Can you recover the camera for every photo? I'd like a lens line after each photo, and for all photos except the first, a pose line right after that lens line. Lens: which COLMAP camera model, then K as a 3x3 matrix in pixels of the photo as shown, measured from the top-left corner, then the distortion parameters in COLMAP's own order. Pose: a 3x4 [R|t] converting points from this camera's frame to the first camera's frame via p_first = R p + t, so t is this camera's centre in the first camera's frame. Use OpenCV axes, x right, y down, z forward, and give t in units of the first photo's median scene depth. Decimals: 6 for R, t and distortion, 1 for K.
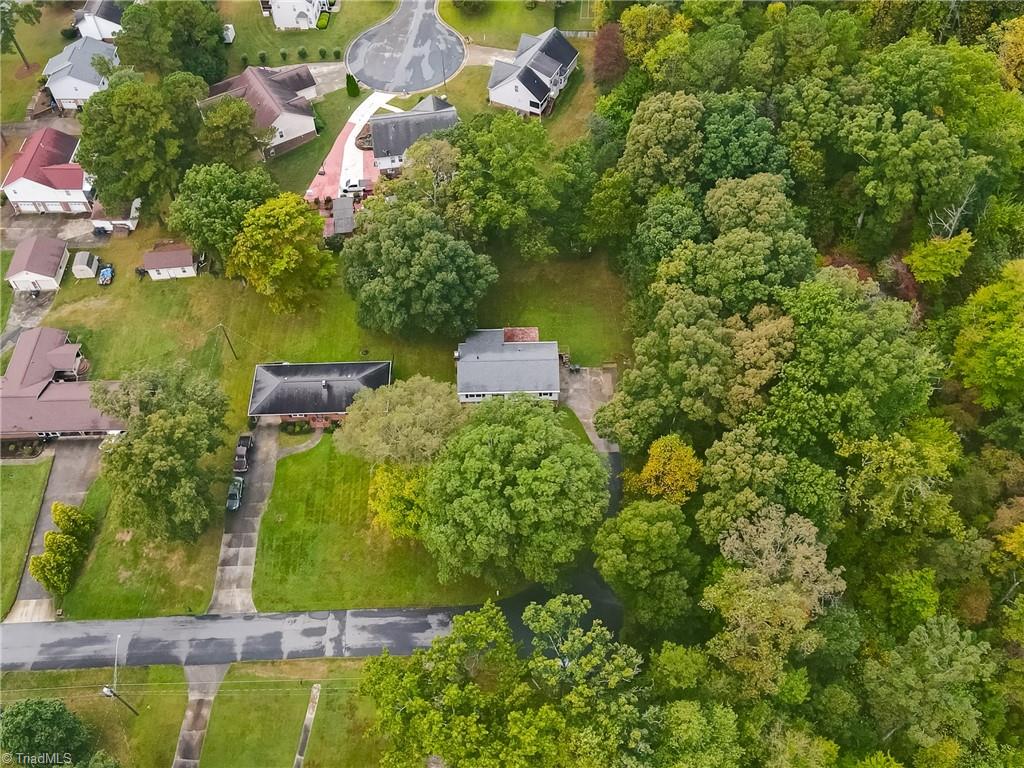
lens RADIAL K [[964.3, 0, 518.8], [0, 964.3, 352.5], [0, 0, 1]] dist [0.015123, 0.000000]
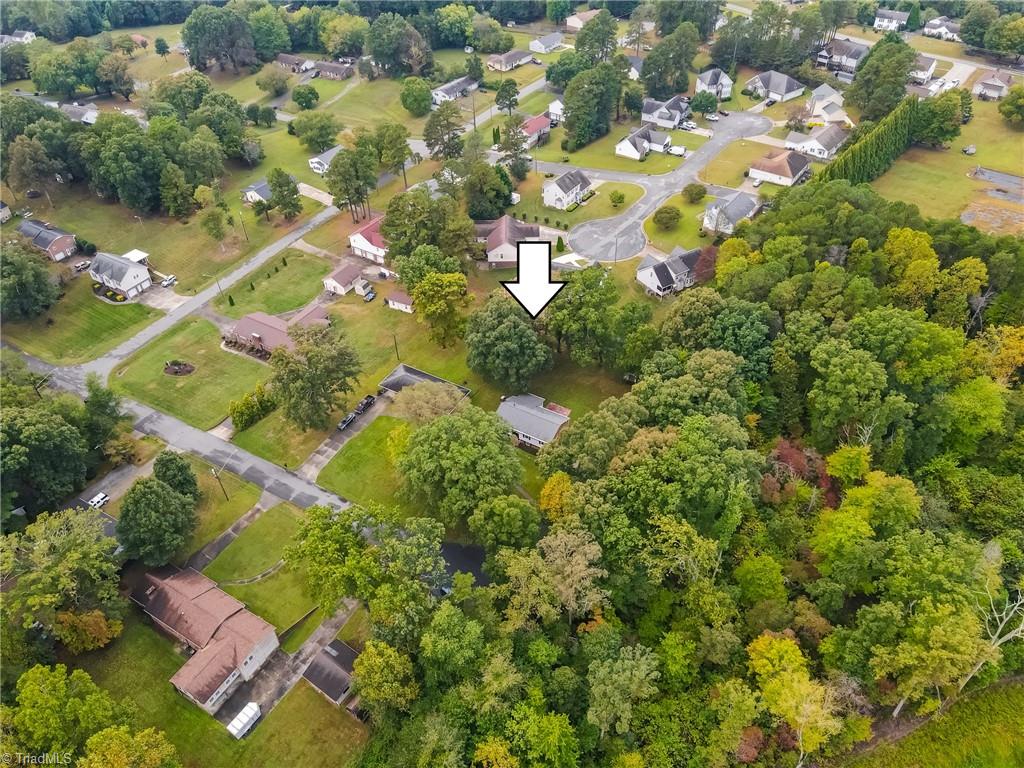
lens RADIAL K [[747.8, 0, 513.5], [0, 747.8, 379.6], [0, 0, 1]] dist [0.000702, 0.021951]
pose [[0.850023, 0.347875, -0.395530, 0.407679], [-0.413073, 0.906166, -0.090736, 0.076275], [0.326851, 0.240510, 0.913960, -0.083735]]
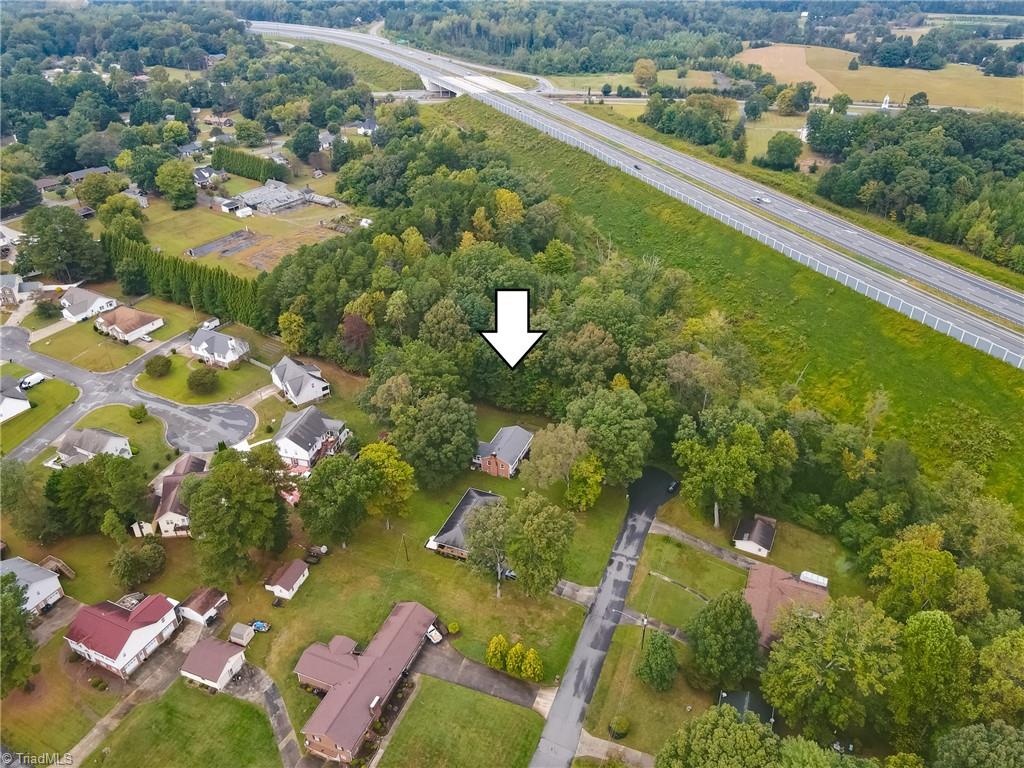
lens RADIAL K [[747.8, 0, 510.7], [0, 747.8, 384.9], [0, 0, 1]] dist [0.000702, 0.021951]
pose [[0.392540, -0.462332, 0.795086, -1.060477], [0.722232, 0.690200, 0.044770, -0.121119], [-0.569467, 0.556662, 0.604843, 0.102382]]
